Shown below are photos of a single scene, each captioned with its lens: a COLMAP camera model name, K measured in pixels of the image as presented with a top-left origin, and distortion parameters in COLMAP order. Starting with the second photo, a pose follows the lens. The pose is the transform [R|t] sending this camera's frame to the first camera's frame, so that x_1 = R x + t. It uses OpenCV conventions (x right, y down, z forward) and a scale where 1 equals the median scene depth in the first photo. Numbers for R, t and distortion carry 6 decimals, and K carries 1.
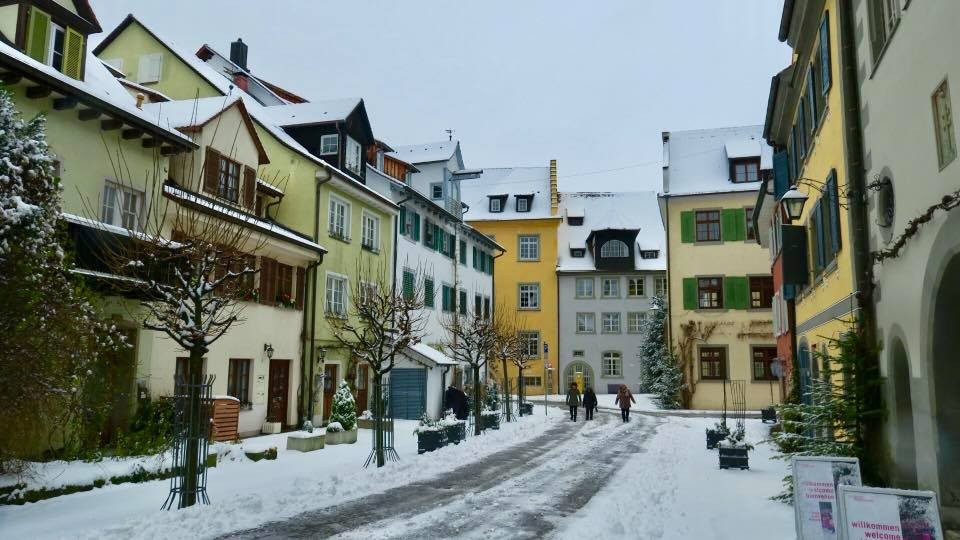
lens RADIAL K [[685.2, 0, 480.5], [0, 685.2, 269.0], [0, 0, 1]] dist [0.000874, 0.000934]
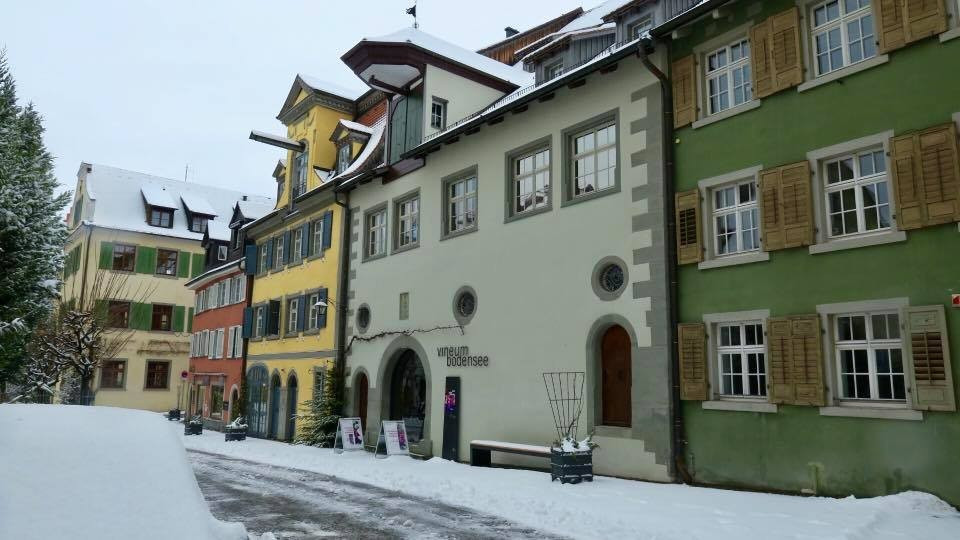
lens RADIAL K [[685.2, 0, 481.2], [0, 685.2, 269.8], [0, 0, 1]] dist [0.000874, 0.000934]
pose [[0.552408, 0.136908, 0.822254, -0.306680], [-0.129313, 0.988553, -0.077722, -0.030605], [-0.823482, -0.063394, 0.563789, -0.179397]]
